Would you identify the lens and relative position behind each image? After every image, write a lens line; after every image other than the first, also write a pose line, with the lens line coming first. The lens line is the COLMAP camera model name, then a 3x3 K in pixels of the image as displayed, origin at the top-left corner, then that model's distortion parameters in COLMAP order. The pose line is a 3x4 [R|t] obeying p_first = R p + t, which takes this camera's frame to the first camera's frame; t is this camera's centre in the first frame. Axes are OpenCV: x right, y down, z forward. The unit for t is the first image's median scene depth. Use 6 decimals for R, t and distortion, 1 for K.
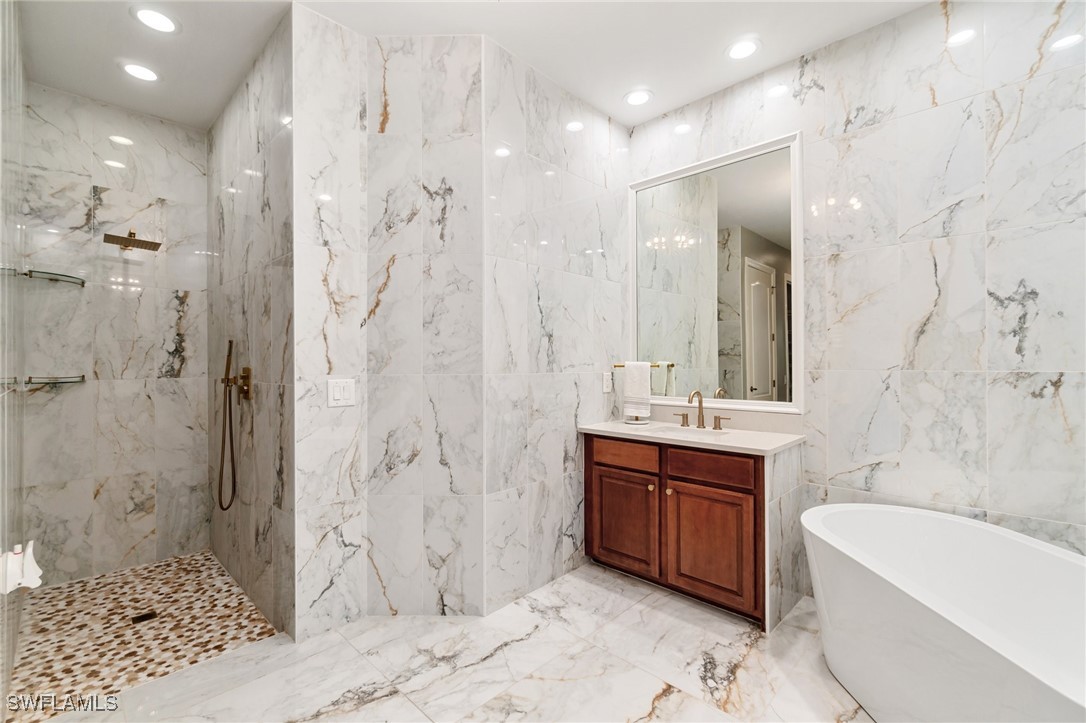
lens RADIAL K [[482.0, 0, 538.3], [0, 482.0, 363.4], [0, 0, 1]] dist [0.002714, 0.000308]
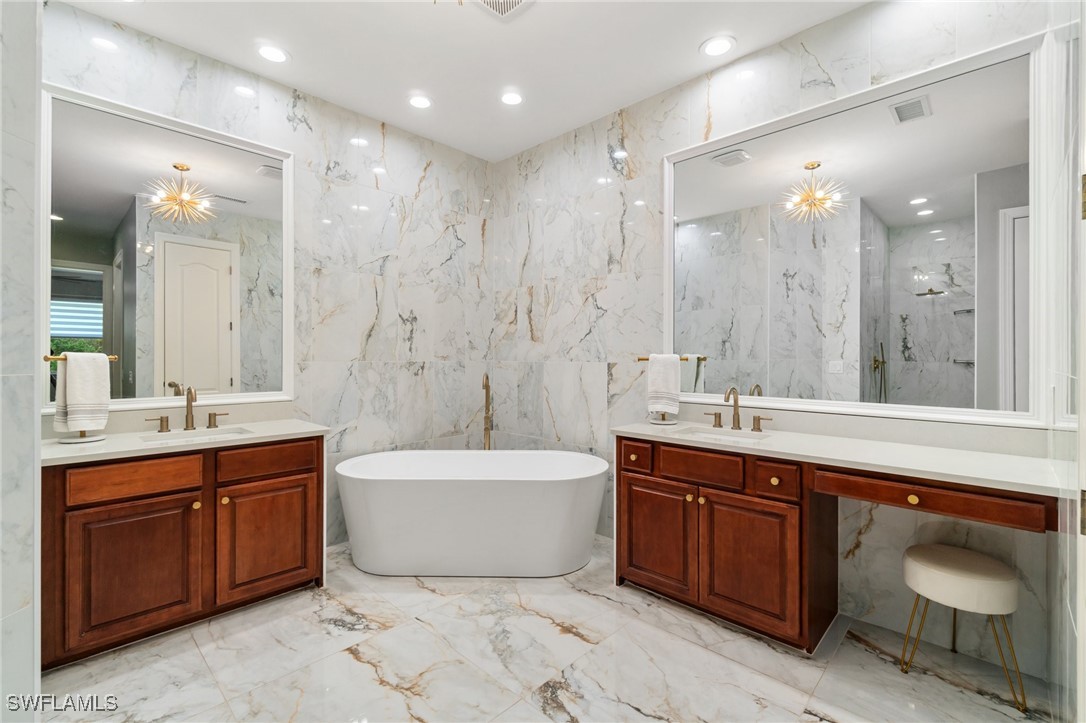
lens RADIAL K [[482.0, 0, 538.3], [0, 482.0, 363.4], [0, 0, 1]] dist [0.002714, 0.000308]
pose [[-0.012598, -0.010090, 0.999870, -0.655941], [-0.002426, 0.999946, 0.010060, 0.004322], [-0.999918, -0.002299, -0.012622, 0.461981]]
